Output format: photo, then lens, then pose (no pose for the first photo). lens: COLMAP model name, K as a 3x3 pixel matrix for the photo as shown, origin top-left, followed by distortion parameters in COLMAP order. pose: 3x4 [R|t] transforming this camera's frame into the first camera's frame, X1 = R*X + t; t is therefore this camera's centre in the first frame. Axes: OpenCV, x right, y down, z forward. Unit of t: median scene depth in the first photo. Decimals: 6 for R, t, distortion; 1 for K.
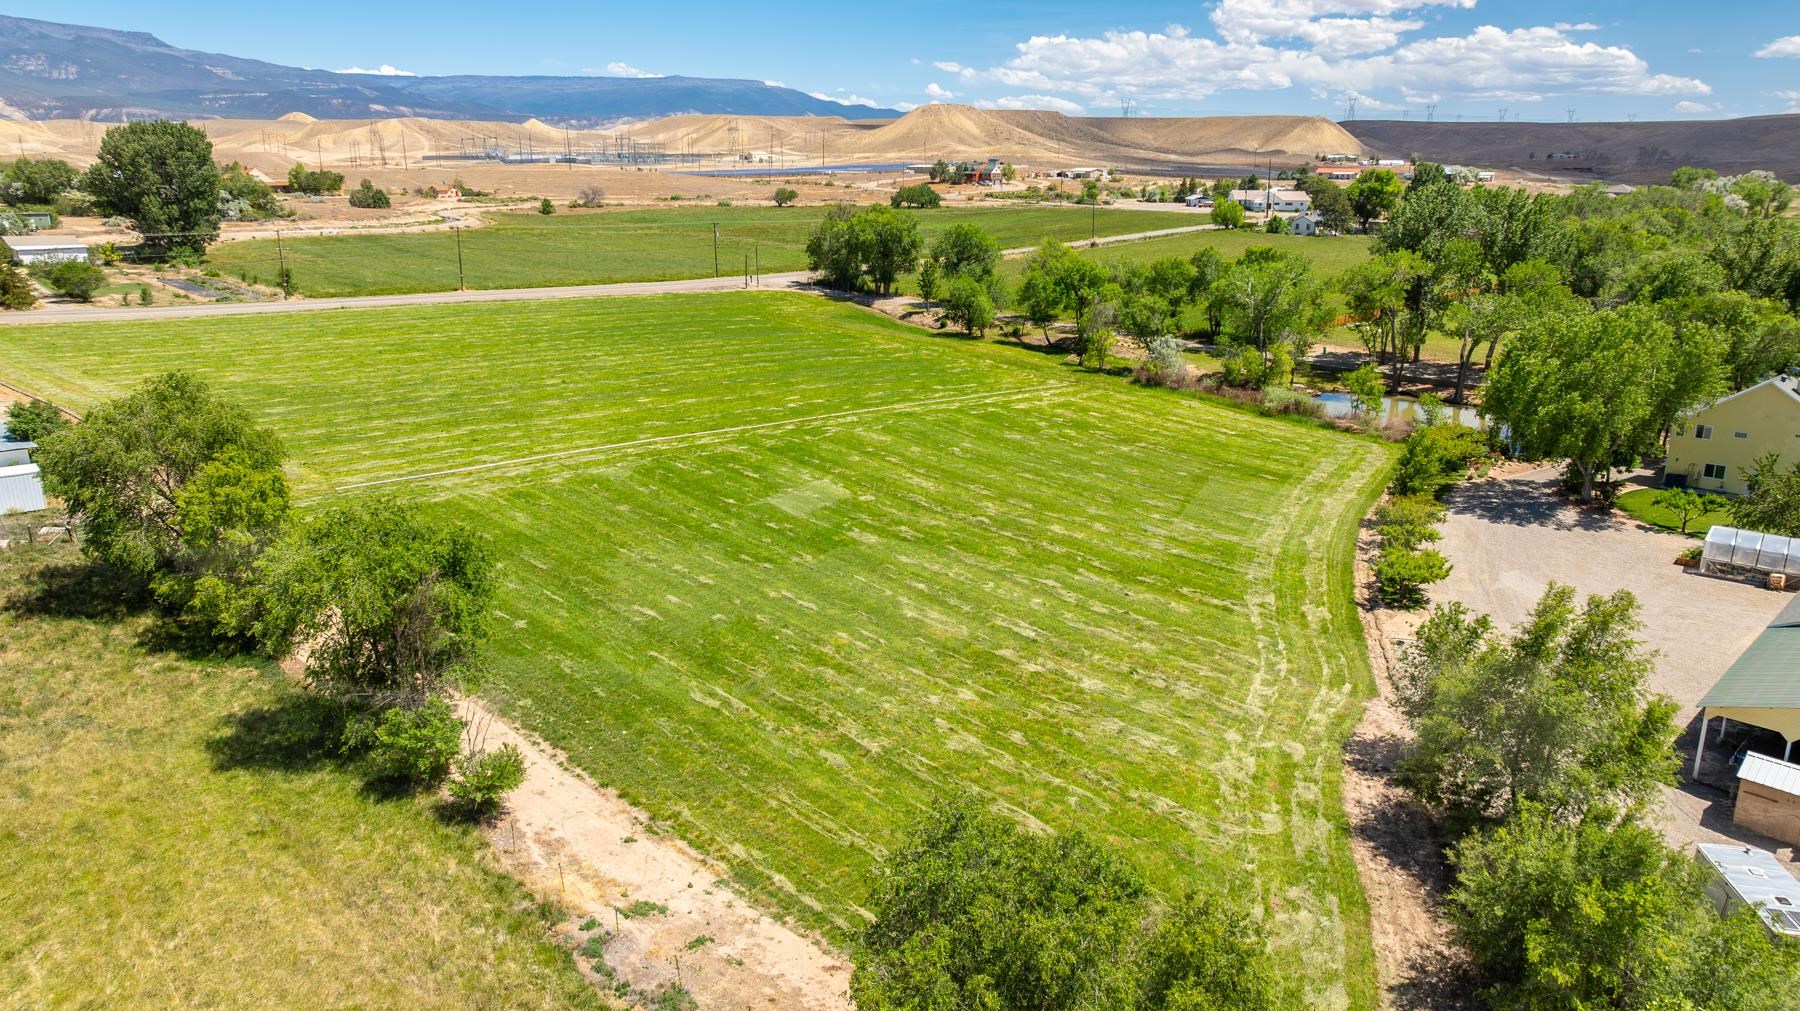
lens RADIAL K [[1262.8, 0, 904.7], [0, 1262.8, 500.6], [0, 0, 1]] dist [-0.031367, 0.032610]
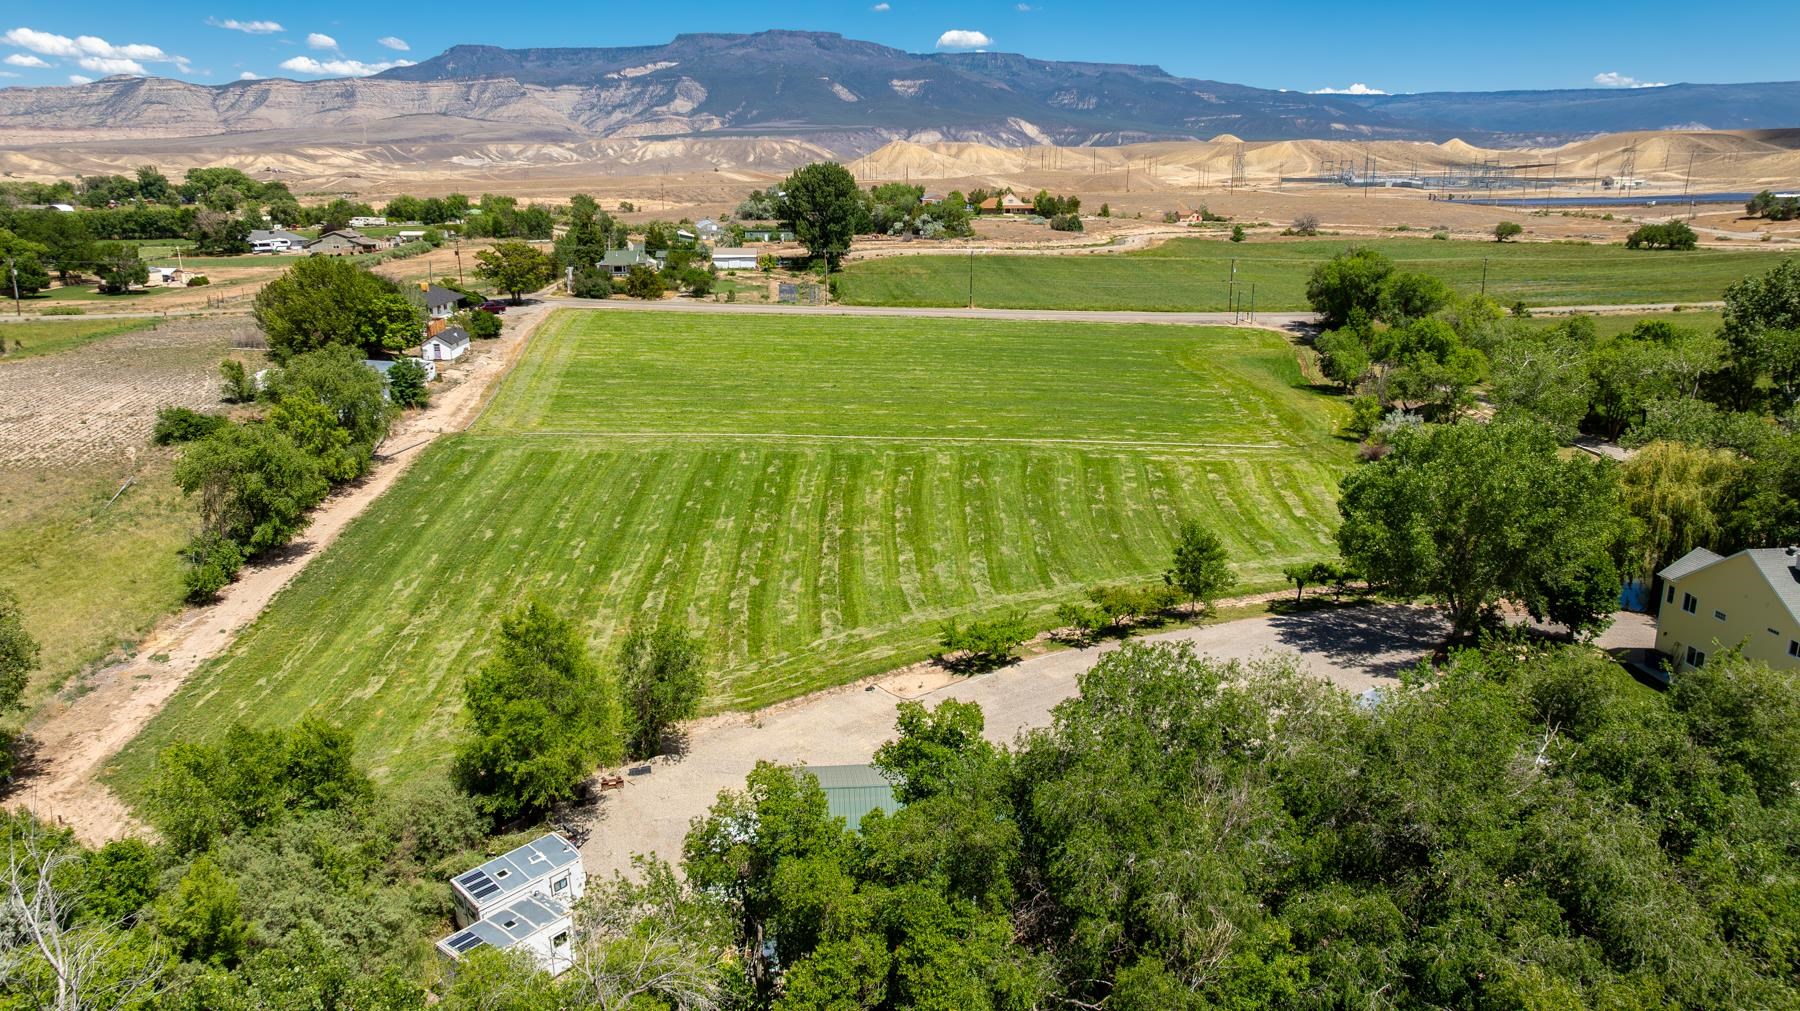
lens RADIAL K [[1262.8, 0, 906.3], [0, 1262.8, 499.5], [0, 0, 1]] dist [-0.031367, 0.032610]
pose [[0.760552, 0.161530, -0.628863, 0.536313], [-0.170198, 0.984289, 0.046987, -0.051451], [0.626573, 0.071295, 0.776095, 0.088174]]
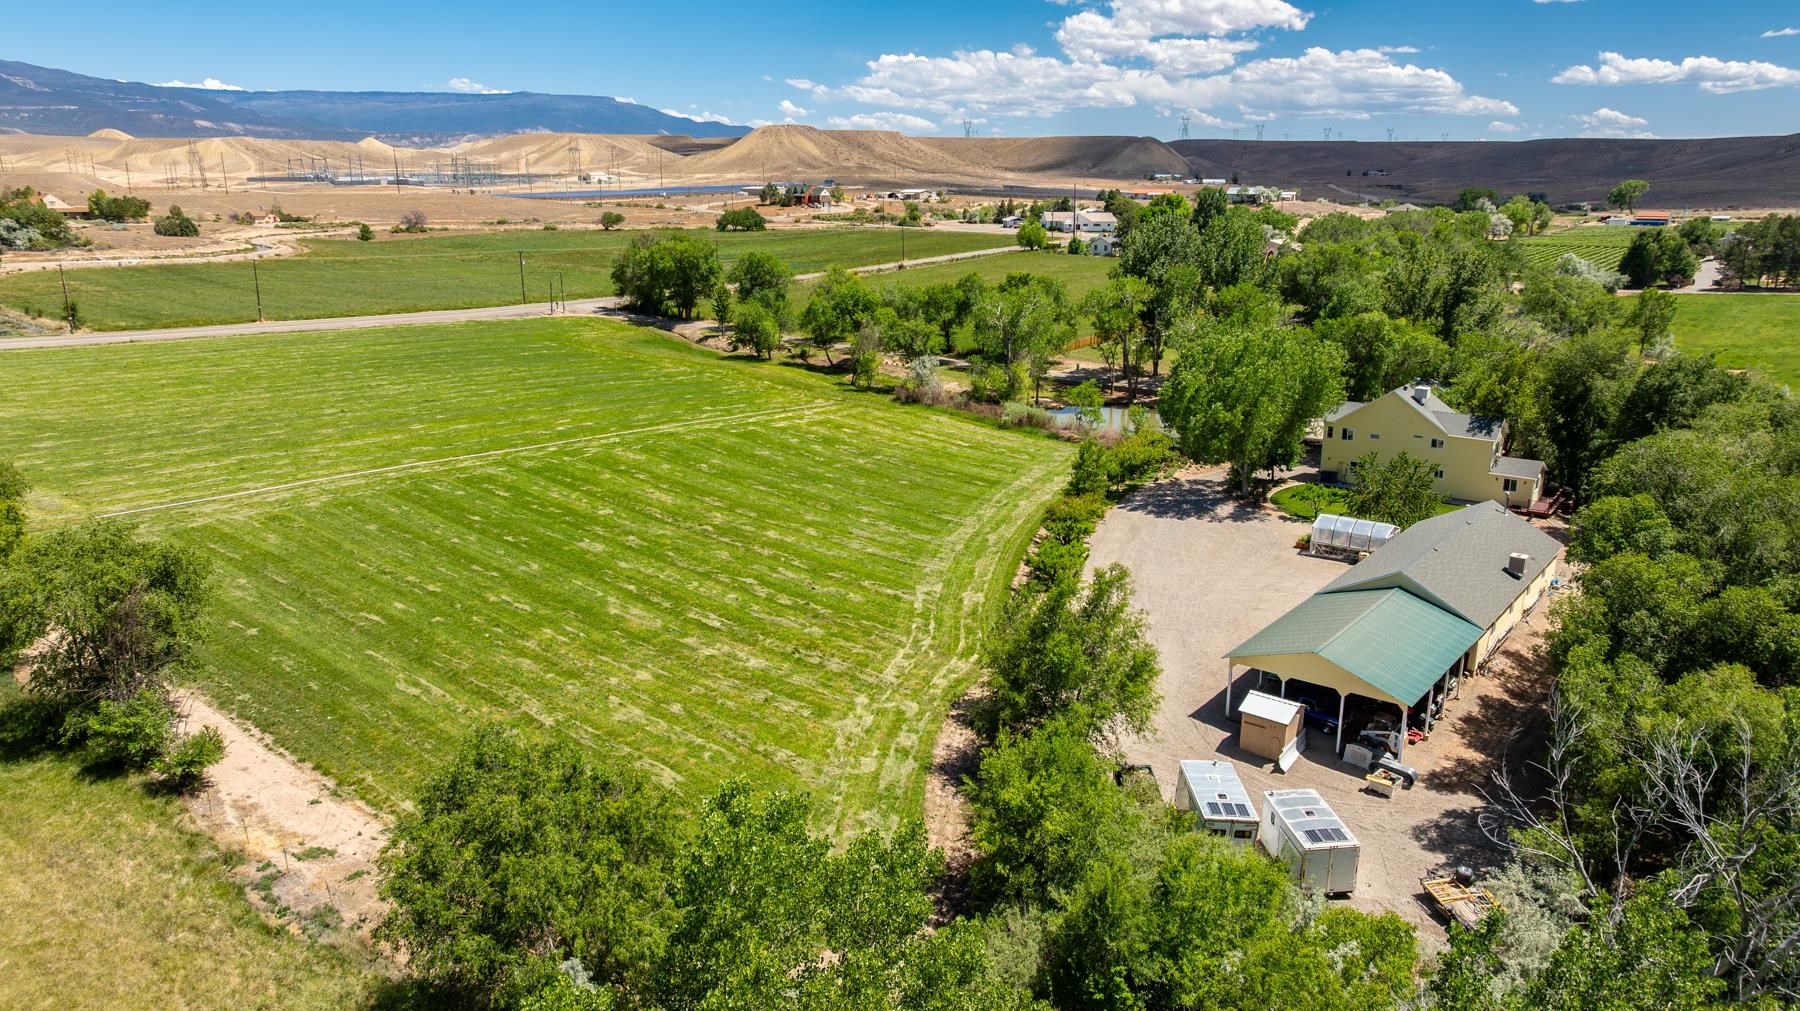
lens RADIAL K [[1262.8, 0, 901.1], [0, 1262.8, 513.3], [0, 0, 1]] dist [-0.031367, 0.032610]
pose [[0.994275, -0.028965, 0.102853, 0.076197], [0.029265, 0.999571, -0.001413, 0.005570], [-0.102768, 0.004415, 0.994696, -0.082285]]
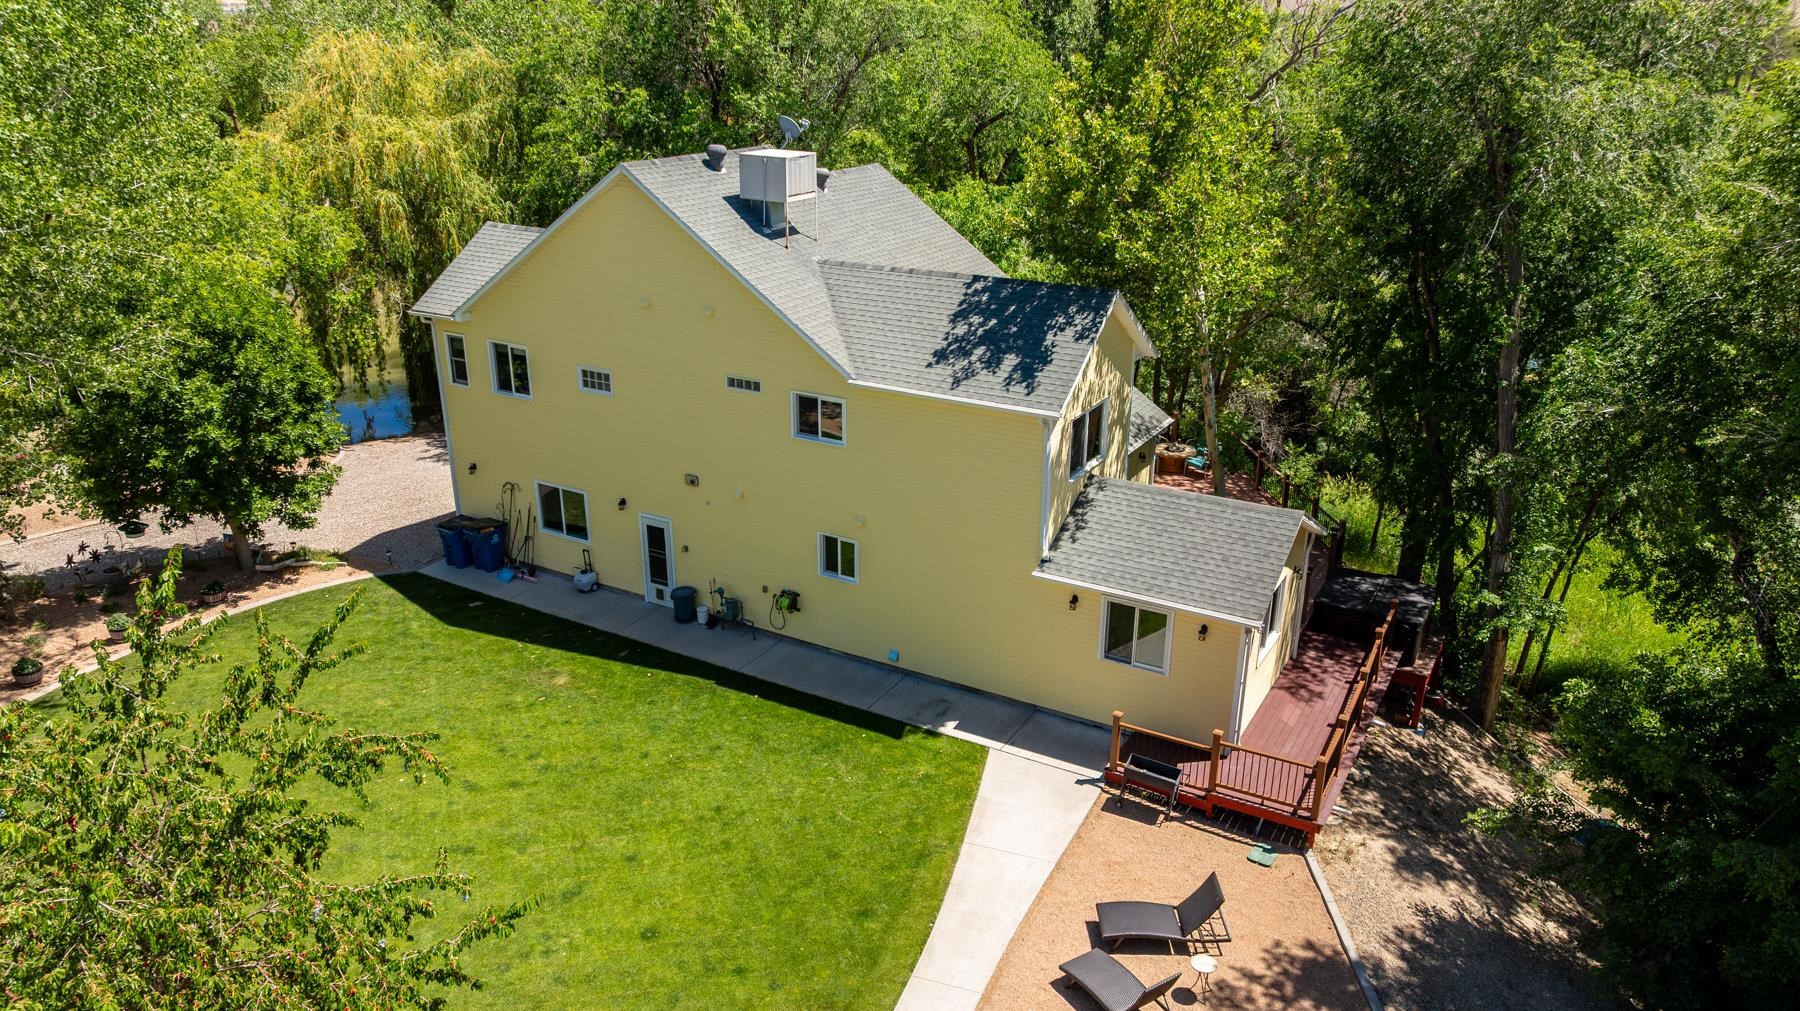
lens RADIAL K [[1262.8, 0, 903.3], [0, 1262.8, 509.2], [0, 0, 1]] dist [-0.031367, 0.032610]
pose [[0.973436, -0.078680, 0.215017, 0.476315], [0.057036, 0.992826, 0.105085, -0.035081], [-0.221743, -0.090030, 0.970940, 0.517679]]
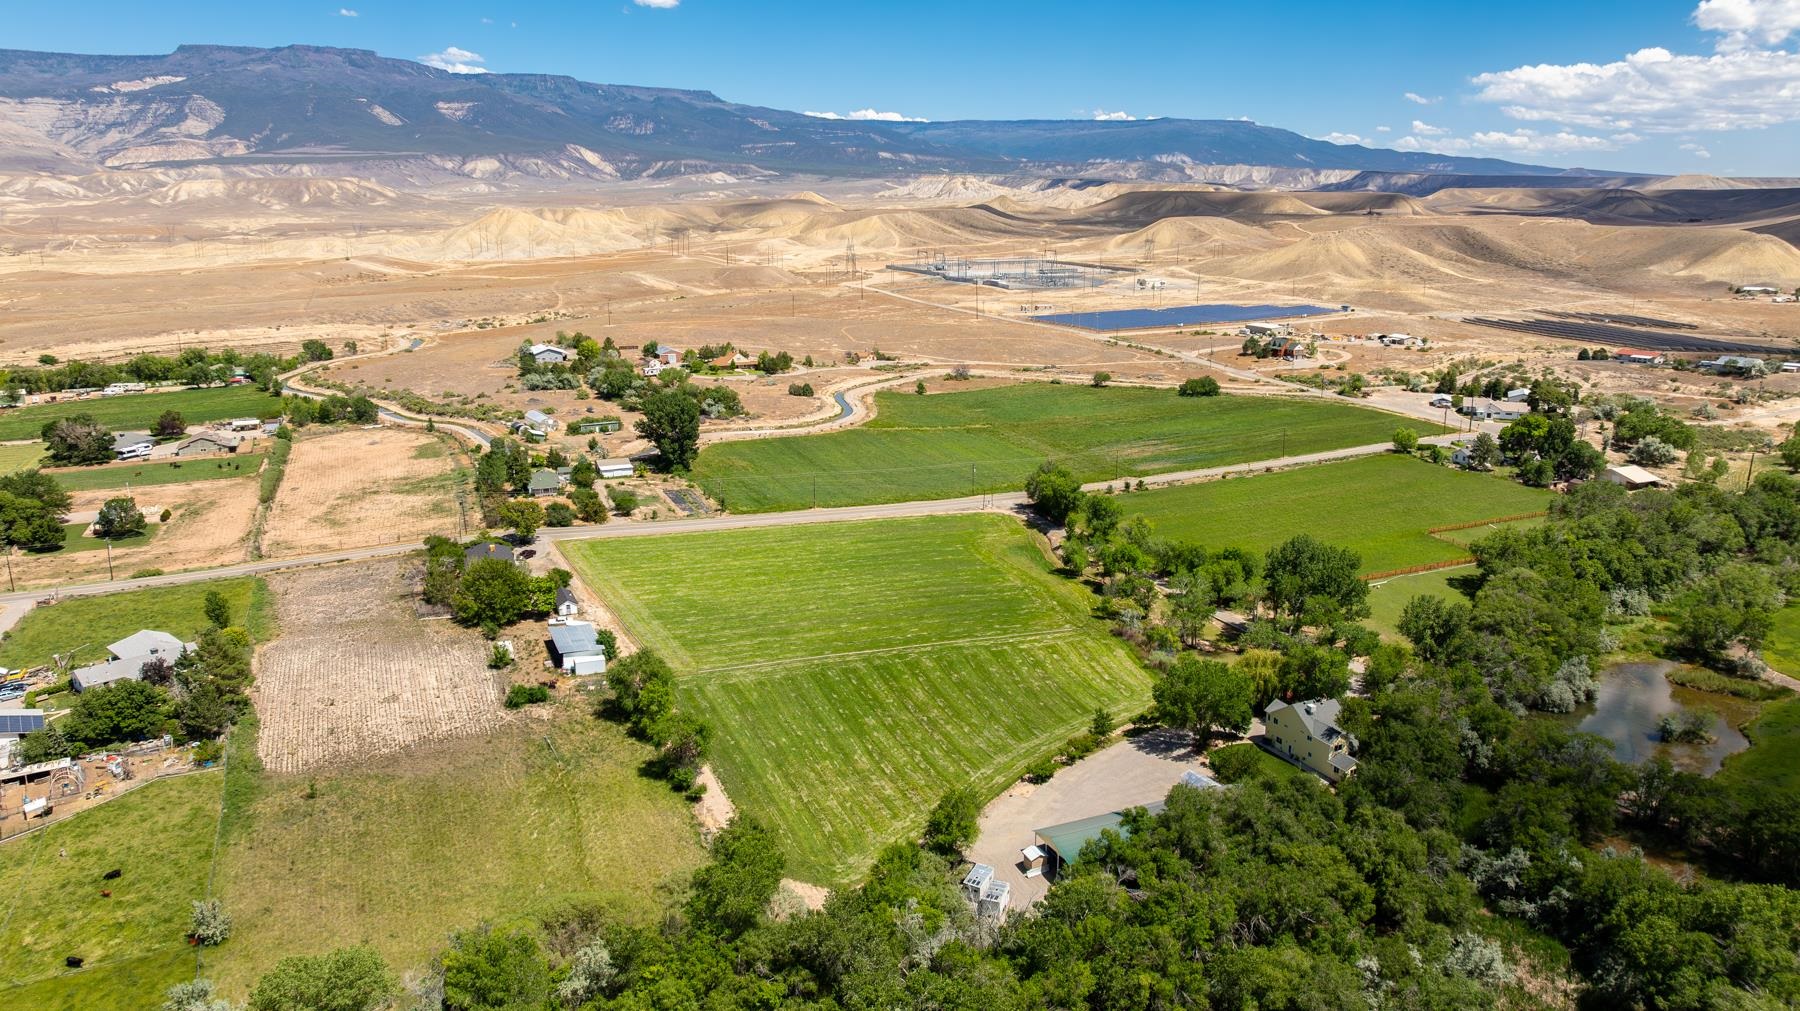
lens RADIAL K [[1262.8, 0, 895.6], [0, 1262.8, 504.7], [0, 0, 1]] dist [-0.031367, 0.032610]
pose [[0.930008, 0.086552, -0.357202, 0.554529], [-0.094858, 0.995474, -0.005765, -0.248213], [0.355087, 0.039245, 0.934009, -0.877763]]
